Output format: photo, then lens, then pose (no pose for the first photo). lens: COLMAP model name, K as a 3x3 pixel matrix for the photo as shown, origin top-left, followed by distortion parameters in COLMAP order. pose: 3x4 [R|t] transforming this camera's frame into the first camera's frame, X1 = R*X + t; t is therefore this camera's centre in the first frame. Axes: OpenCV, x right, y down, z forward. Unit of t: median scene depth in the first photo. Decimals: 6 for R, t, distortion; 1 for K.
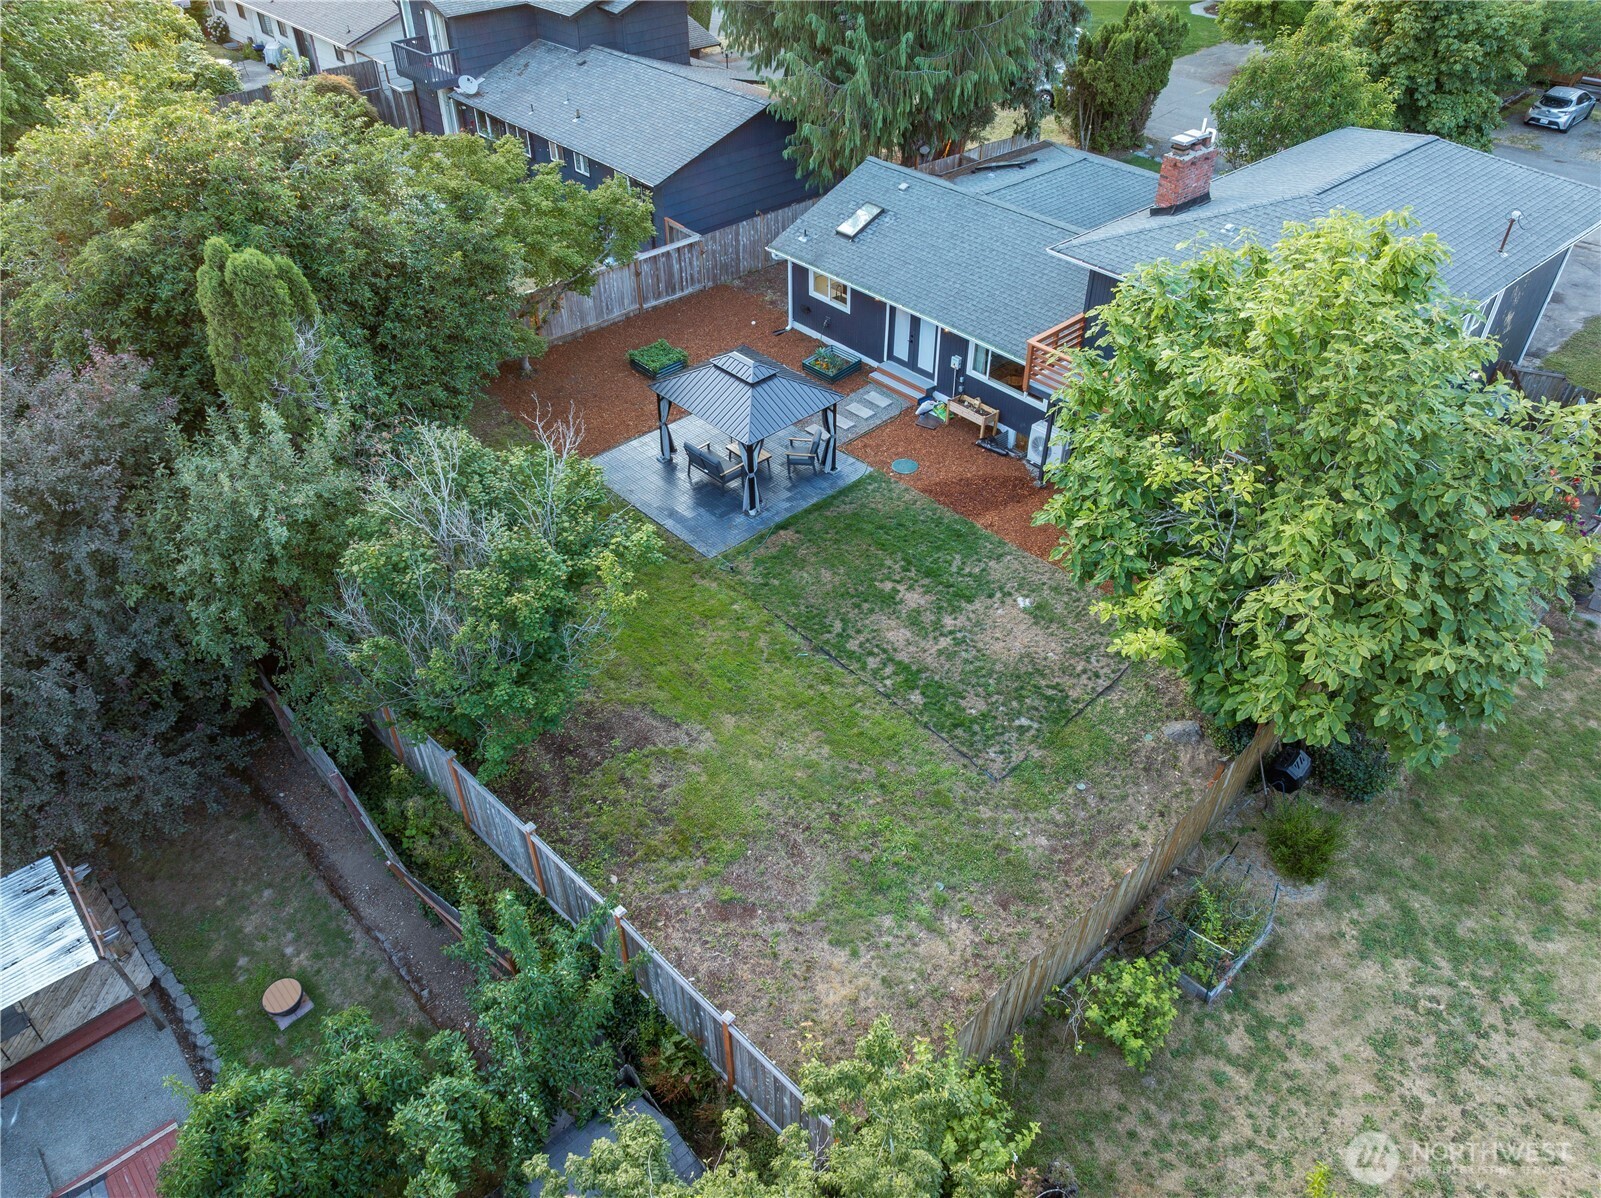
lens RADIAL K [[1097.4, 0, 800.5], [0, 1097.4, 599.0], [0, 0, 1]] dist [-0.005139, -0.004728]
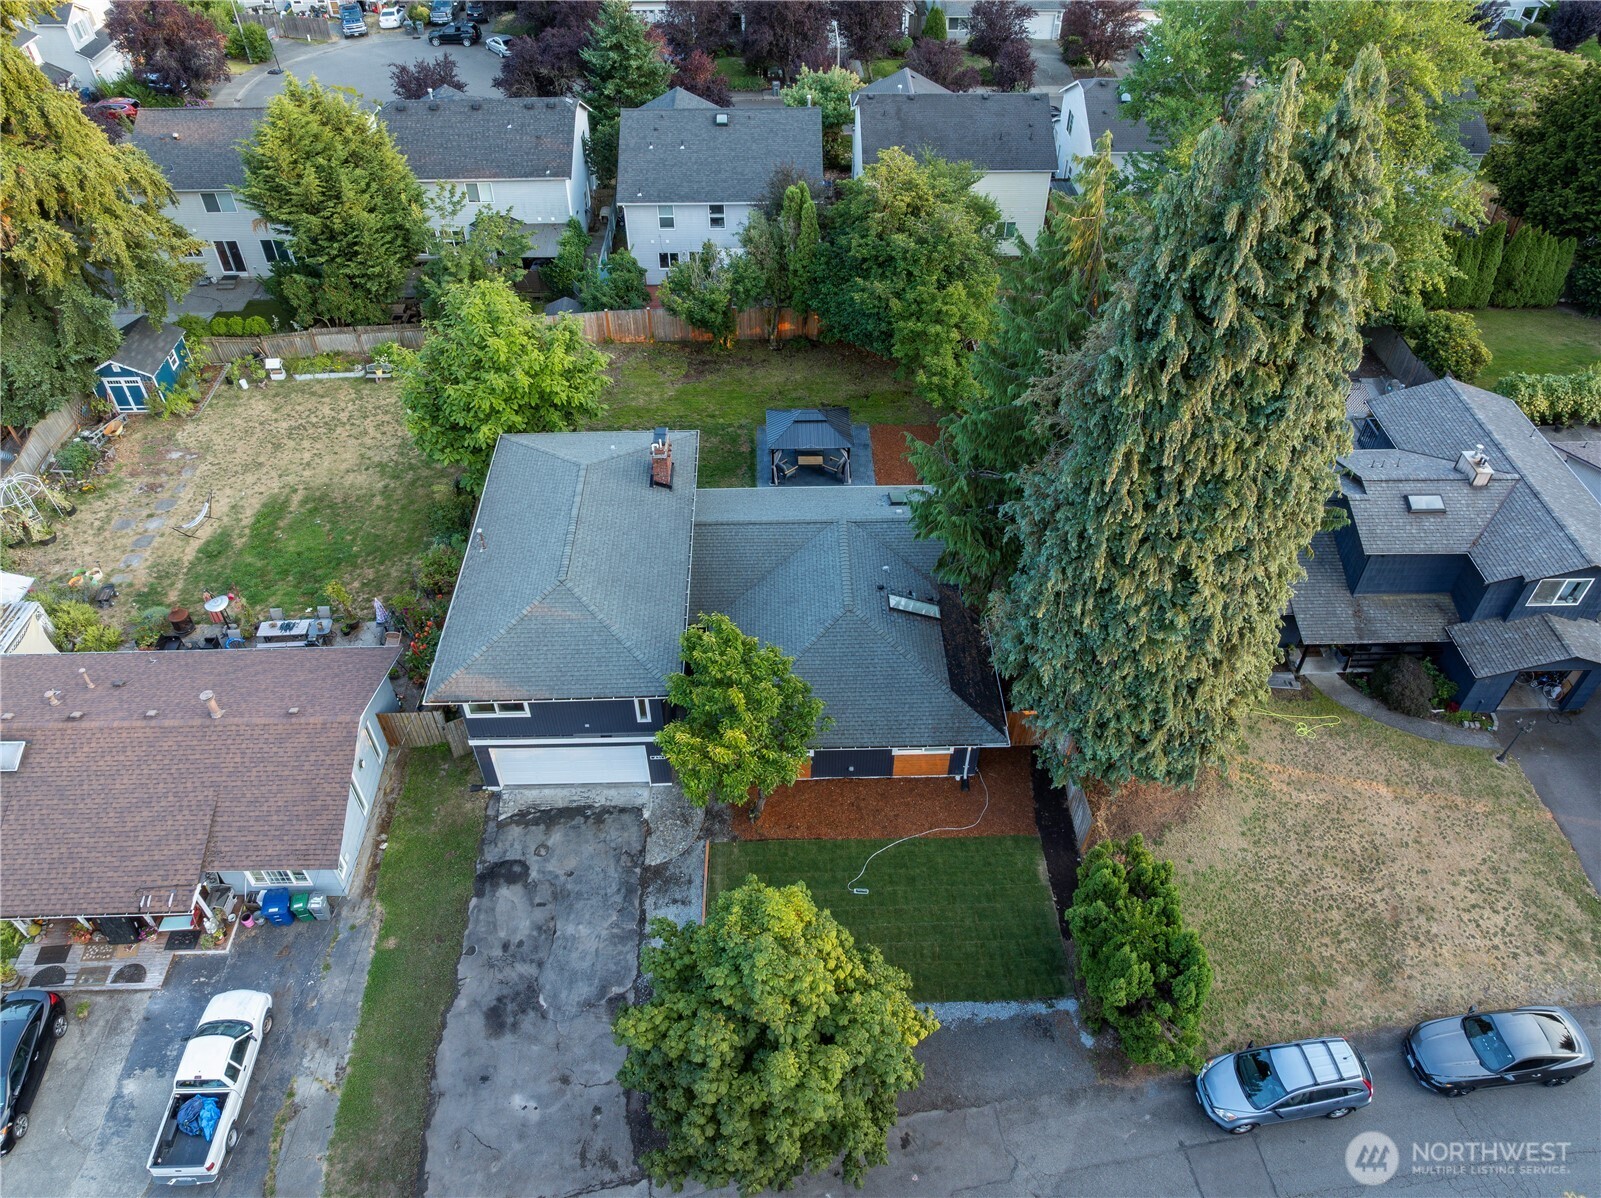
lens RADIAL K [[1123.7, 0, 800.5], [0, 1123.7, 599.0], [0, 0, 1]] dist [-0.011428, 0.000196]
pose [[-0.647982, 0.507938, -0.567555, 1.063489], [-0.495181, 0.285240, 0.820630, -1.501969], [0.578719, 0.812796, 0.066691, 0.986270]]
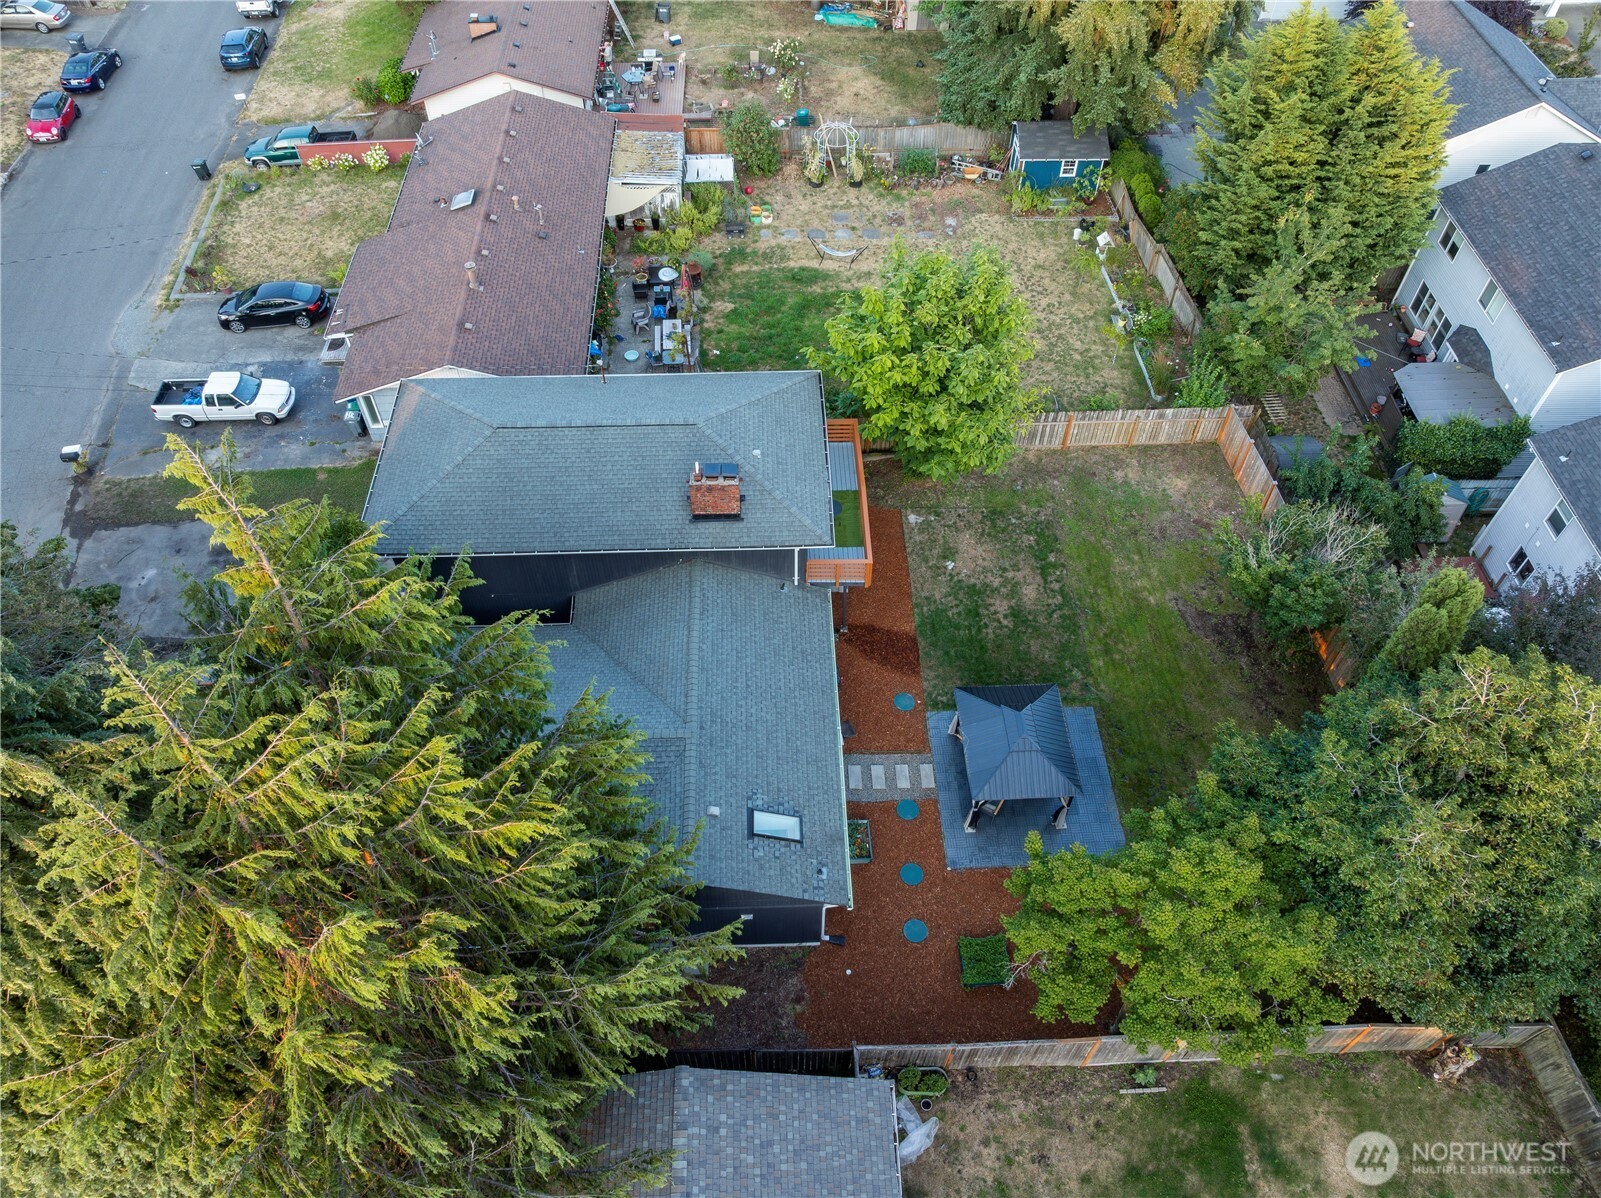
lens RADIAL K [[1123.7, 0, 800.5], [0, 1123.7, 599.0], [0, 0, 1]] dist [-0.011428, 0.000196]
pose [[-0.768148, -0.510435, 0.386529, -0.238769], [0.397206, 0.093582, 0.912946, -1.285391], [-0.502172, 0.854809, 0.130863, 0.750773]]
